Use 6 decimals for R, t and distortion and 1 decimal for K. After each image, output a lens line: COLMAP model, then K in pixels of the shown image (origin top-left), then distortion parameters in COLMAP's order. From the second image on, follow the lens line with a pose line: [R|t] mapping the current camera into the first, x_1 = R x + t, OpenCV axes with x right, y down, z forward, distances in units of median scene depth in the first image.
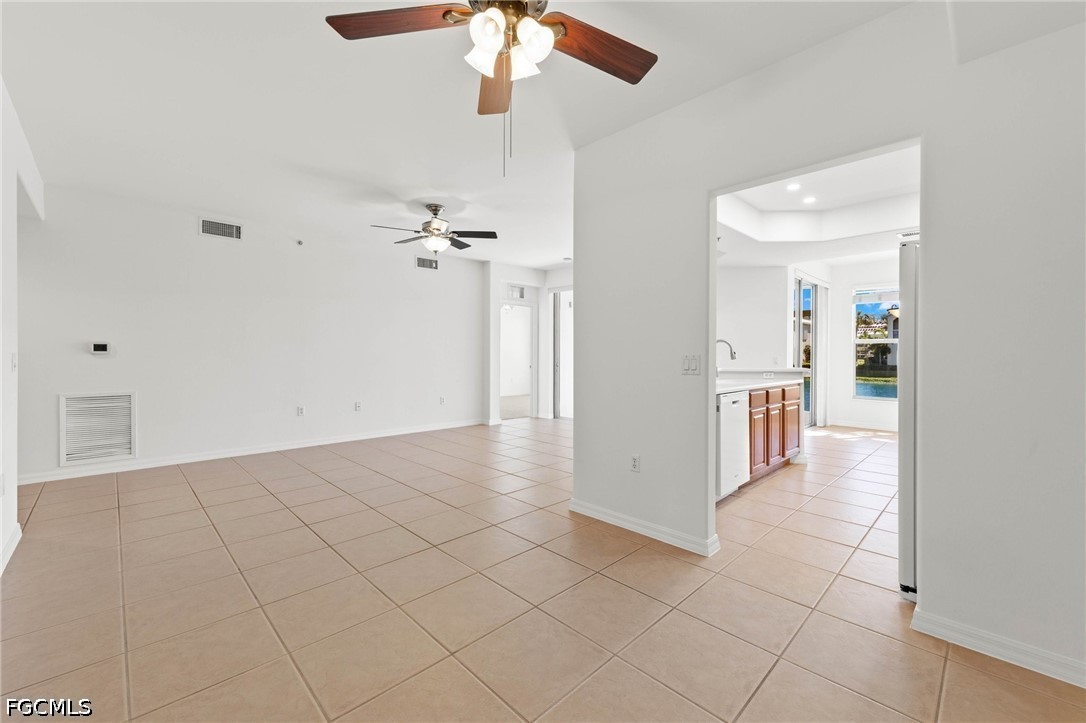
lens RADIAL K [[451.9, 0, 540.9], [0, 451.9, 367.2], [0, 0, 1]] dist [0.003197, -0.001786]
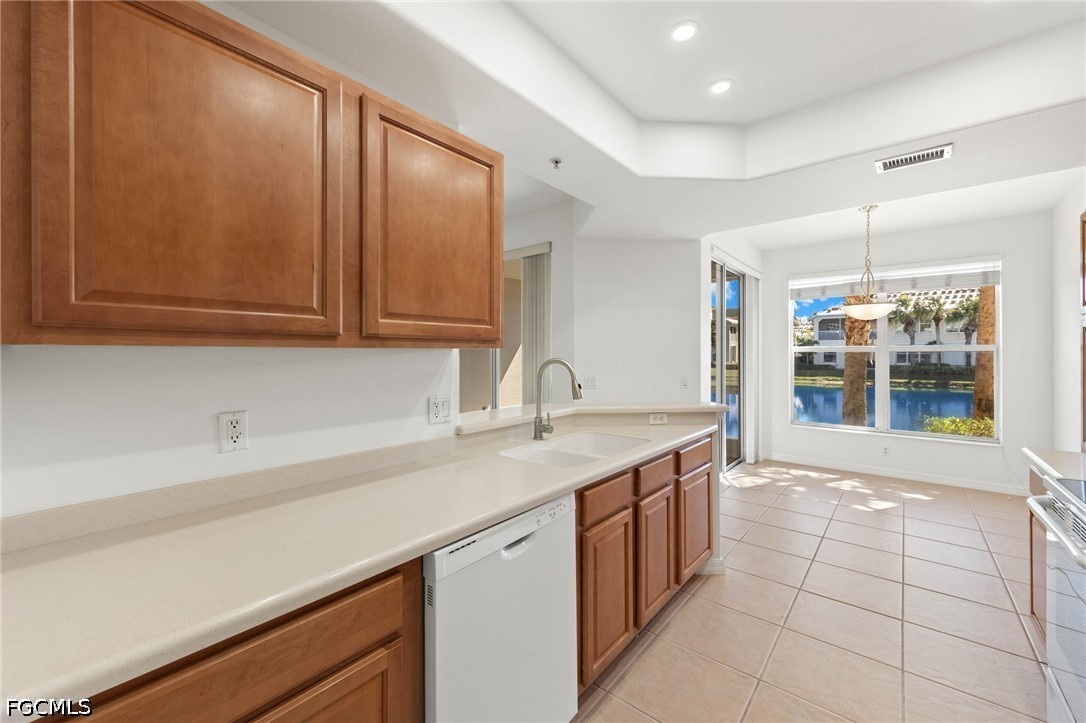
lens RADIAL K [[428.7, 0, 550.8], [0, 428.7, 348.2], [0, 0, 1]] dist [0.002415, -0.000630]
pose [[0.994027, 0.010706, 0.108612, 0.308790], [-0.007464, 0.999516, -0.030216, -0.051936], [-0.108883, 0.029224, 0.993625, 0.478961]]
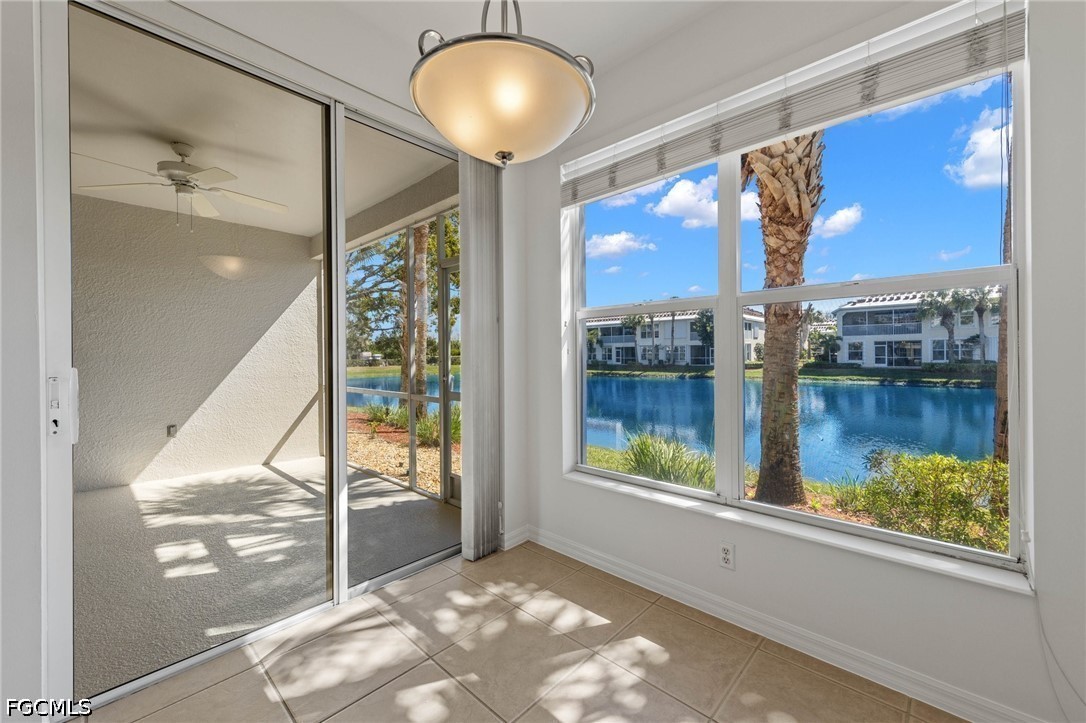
lens RADIAL K [[428.7, 0, 538.3], [0, 428.7, 352.2], [0, 0, 1]] dist [0.002415, -0.000630]
pose [[0.999356, -0.000017, 0.035895, 0.635016], [0.000862, 0.999723, -0.023539, -0.040876], [-0.035885, 0.023555, 0.999078, 0.721433]]
